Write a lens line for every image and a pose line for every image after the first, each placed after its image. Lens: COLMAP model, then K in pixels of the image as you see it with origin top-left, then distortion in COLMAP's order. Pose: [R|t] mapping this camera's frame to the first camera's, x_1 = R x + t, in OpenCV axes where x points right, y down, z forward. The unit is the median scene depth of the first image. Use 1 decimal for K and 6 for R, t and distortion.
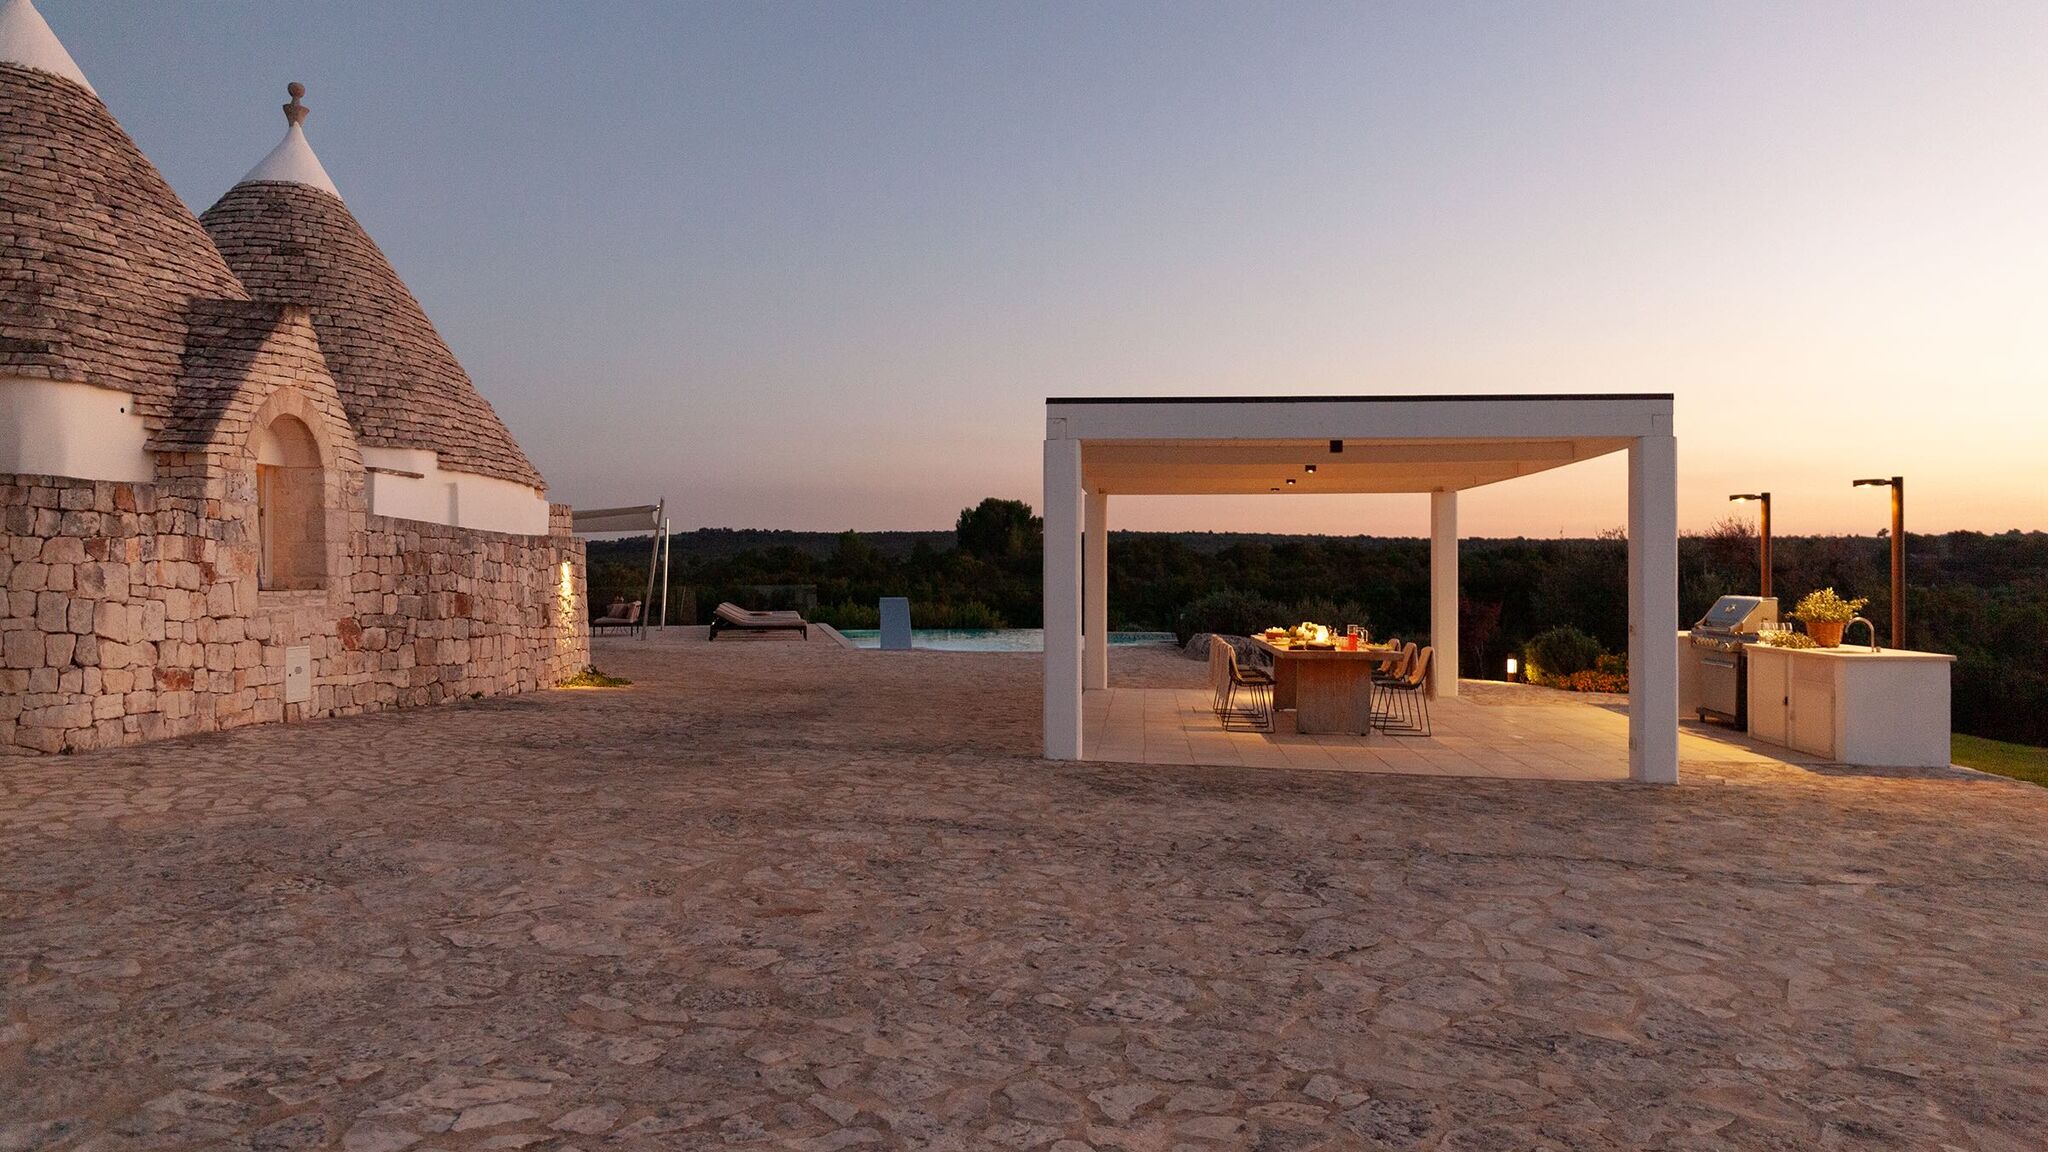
lens RADIAL K [[1484.9, 0, 1029.8], [0, 1484.9, 575.7], [0, 0, 1]] dist [0.009757, 0.000392]
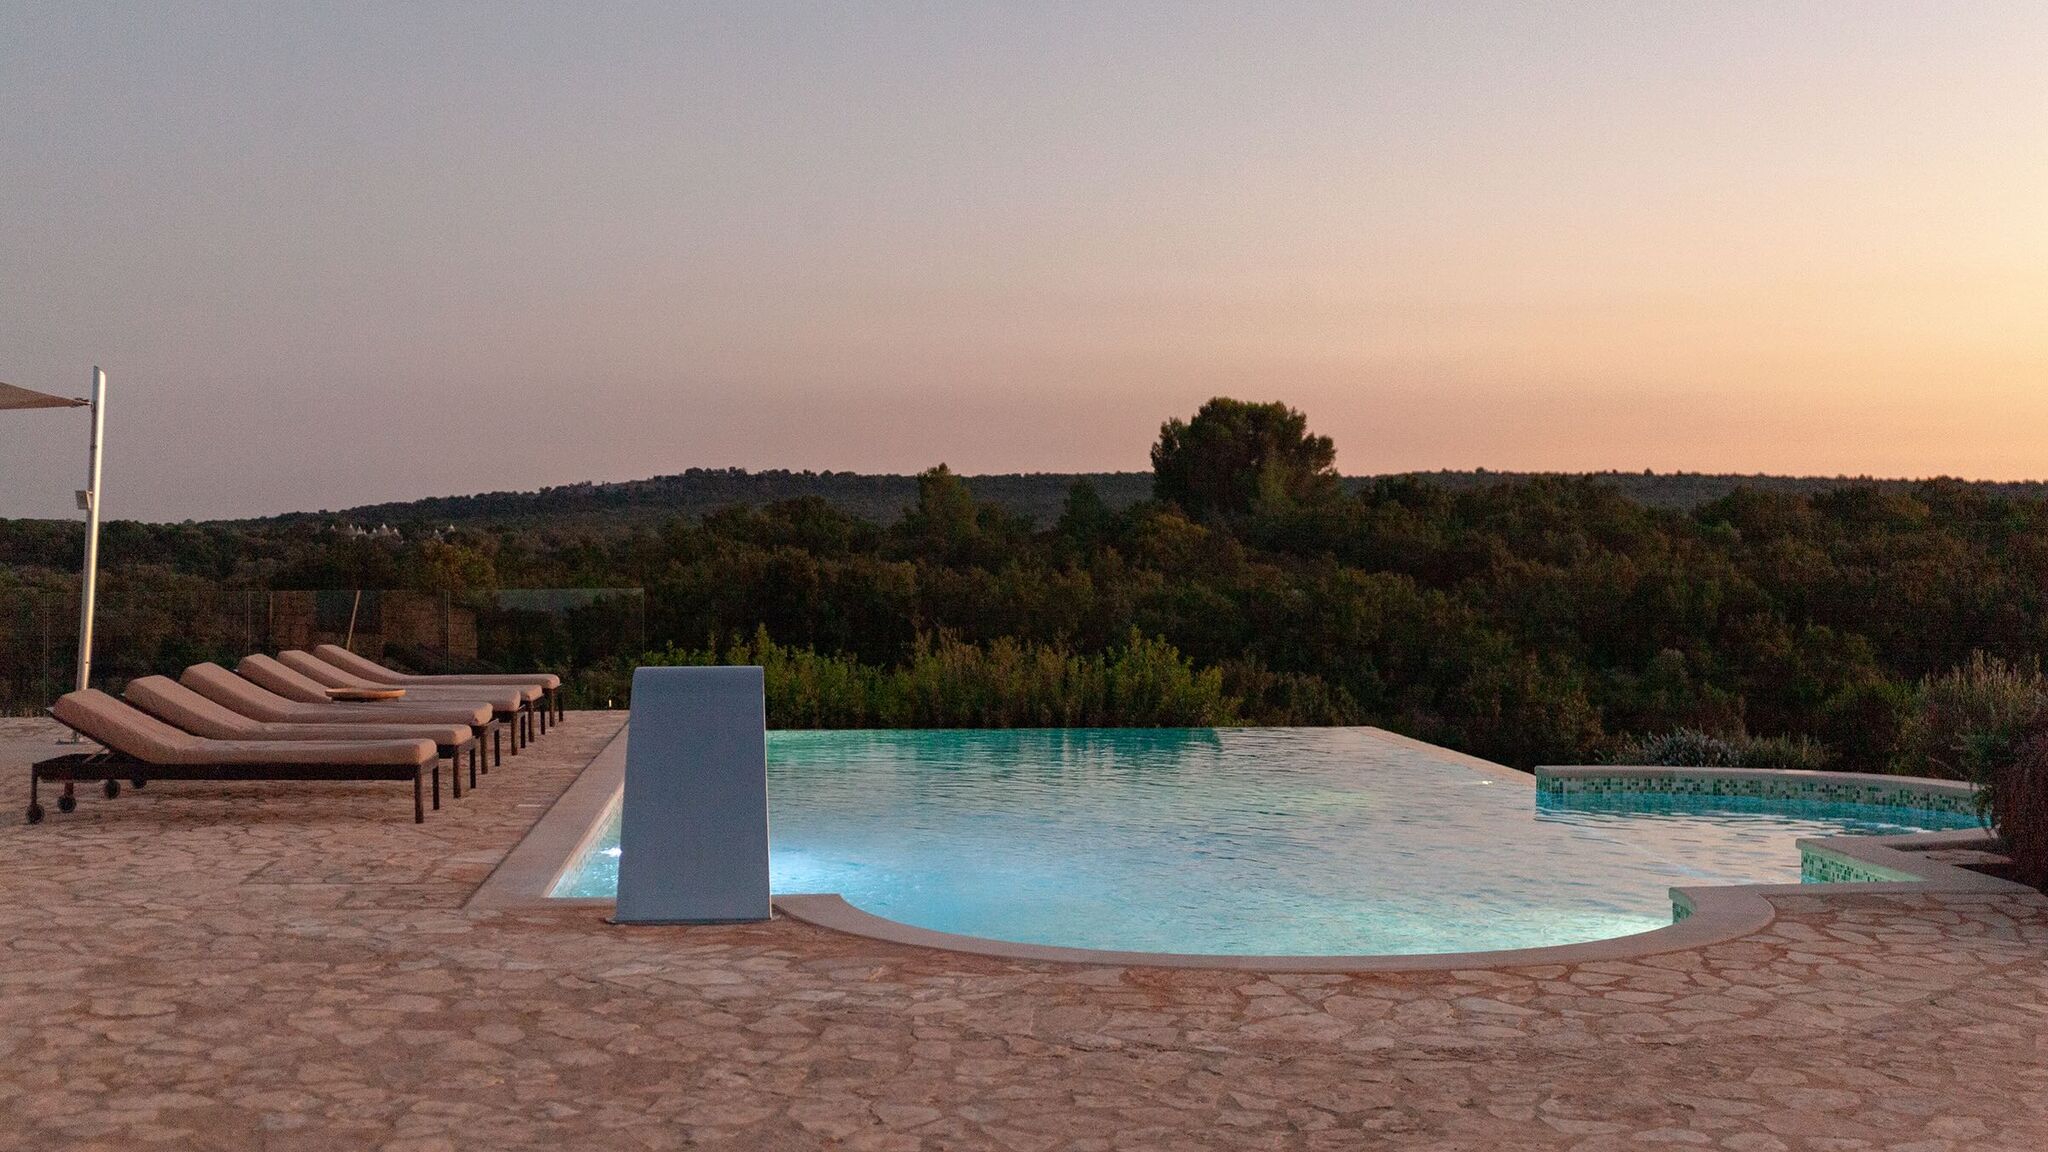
lens RADIAL K [[2612.6, 0, 1024.7], [0, 2612.6, 572.8], [0, 0, 1]] dist [0.015116, 0.000000]
pose [[0.994553, -0.000516, -0.104230, -0.001204], [0.001195, 0.999978, 0.006453, -0.000380], [0.104224, -0.006543, 0.994532, 0.144726]]
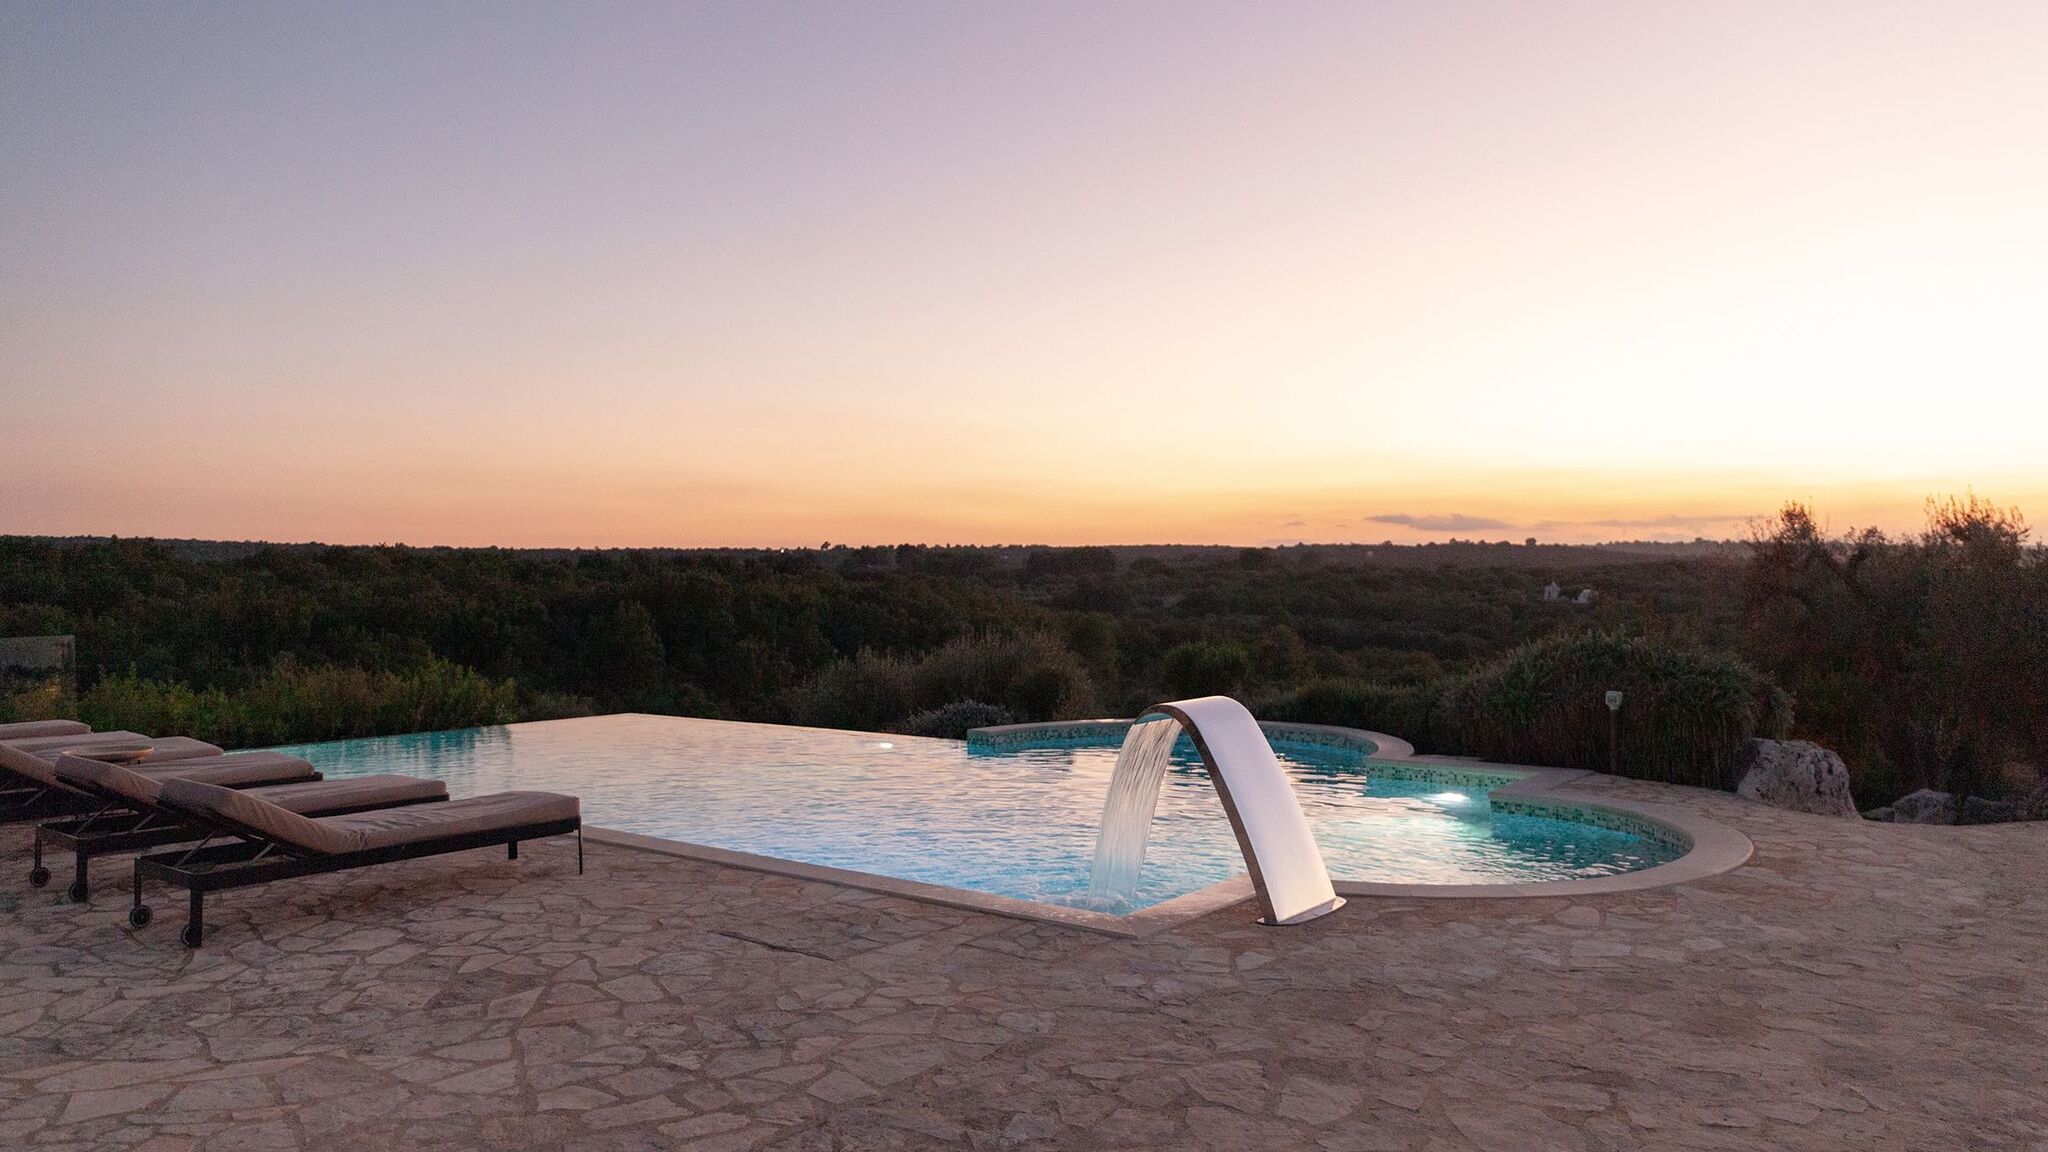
lens RADIAL K [[1484.9, 0, 1023.8], [0, 1484.9, 579.1], [0, 0, 1]] dist [0.009757, 0.000392]
pose [[0.759496, -0.005455, 0.650489, -0.063522], [0.009000, 0.999957, -0.002122, -0.001377], [-0.650449, 0.007466, 0.759513, 0.187461]]
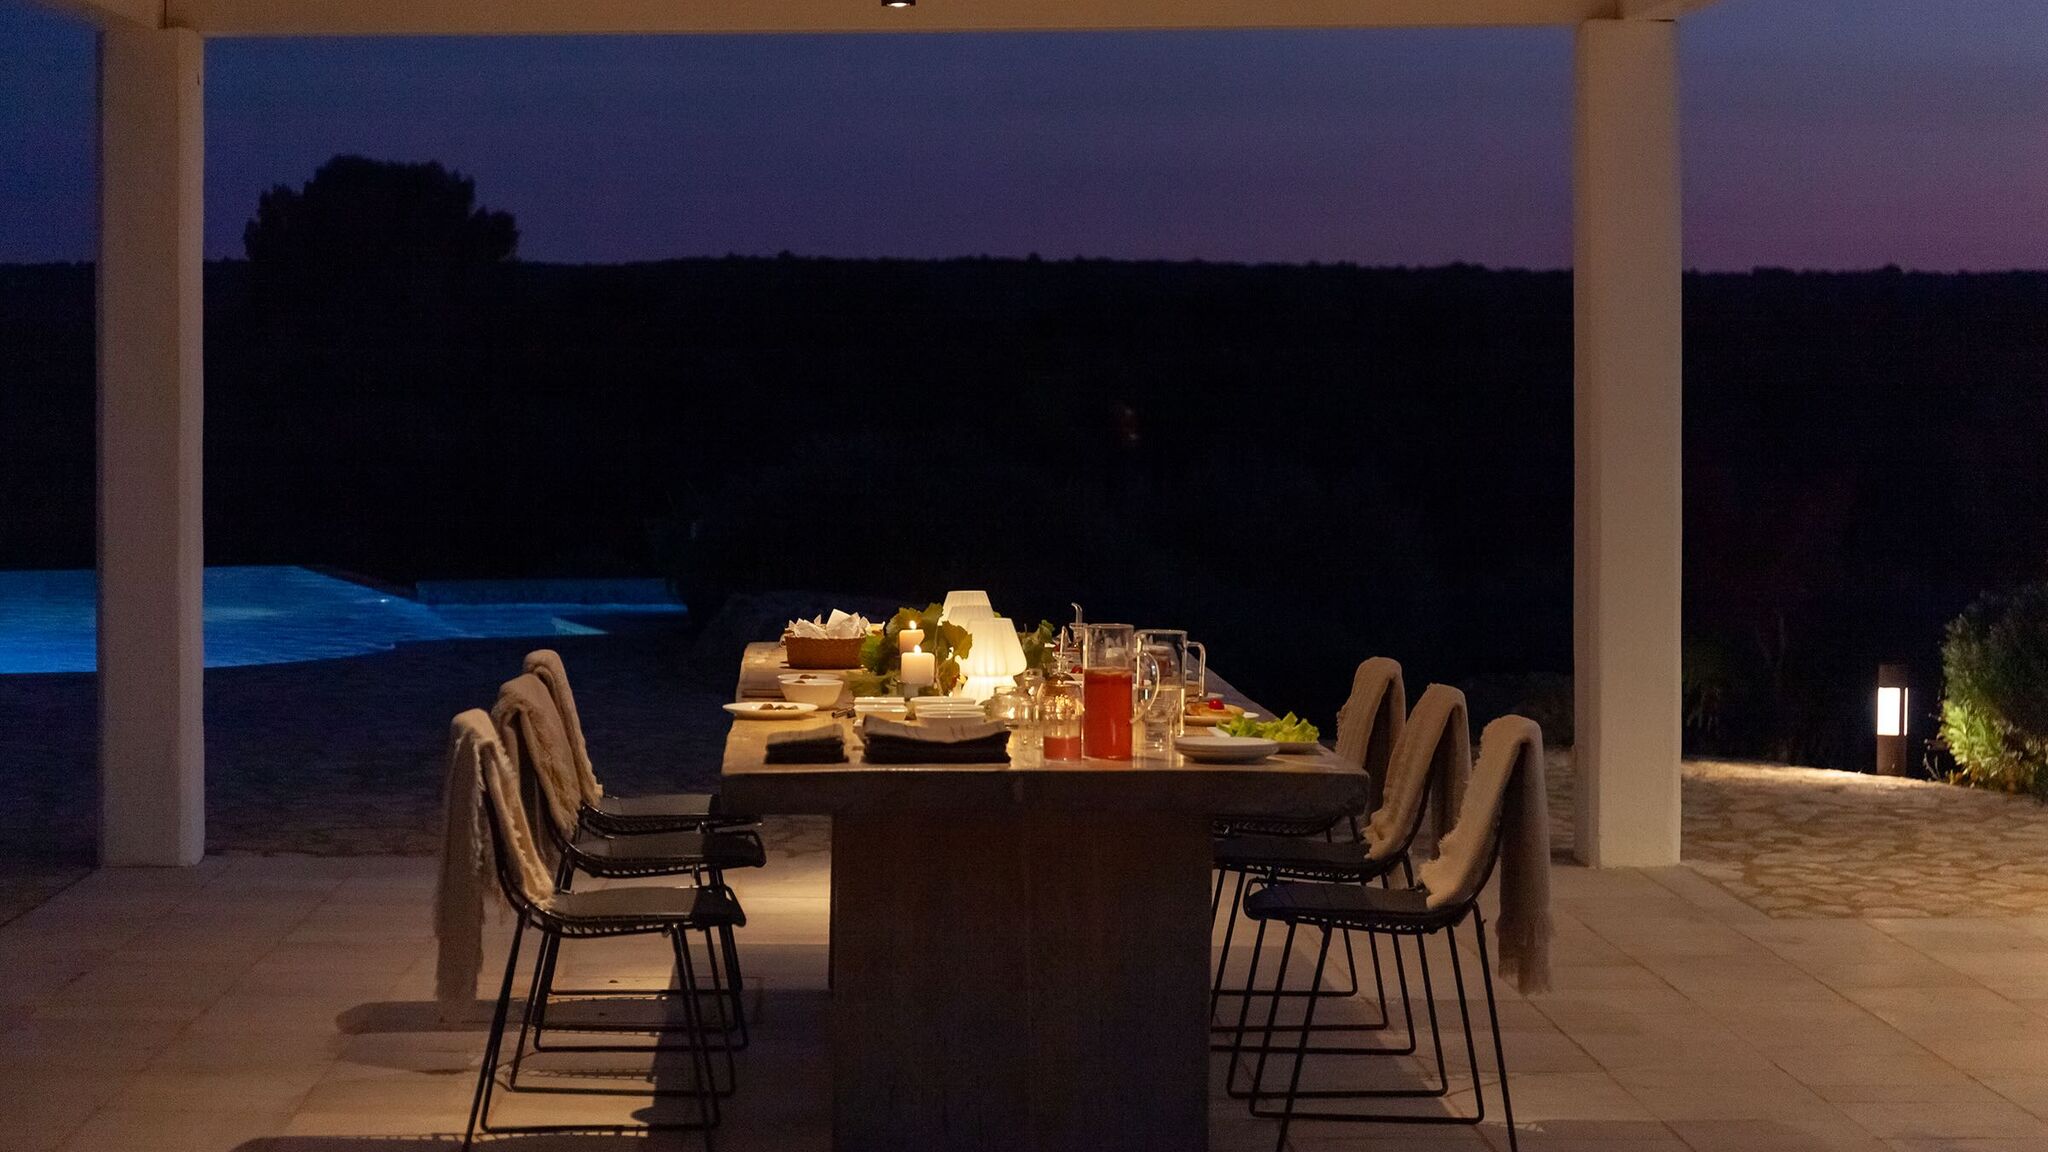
lens RADIAL K [[4144.1, 0, 1025.1], [0, 4144.1, 573.0], [0, 0, 1]] dist [0.046246, 0.000000]
pose [[0.993475, -0.015101, 0.113042, 0.018158], [0.009951, 0.998892, 0.045988, 0.000309], [-0.113612, -0.044563, 0.992525, 0.058758]]
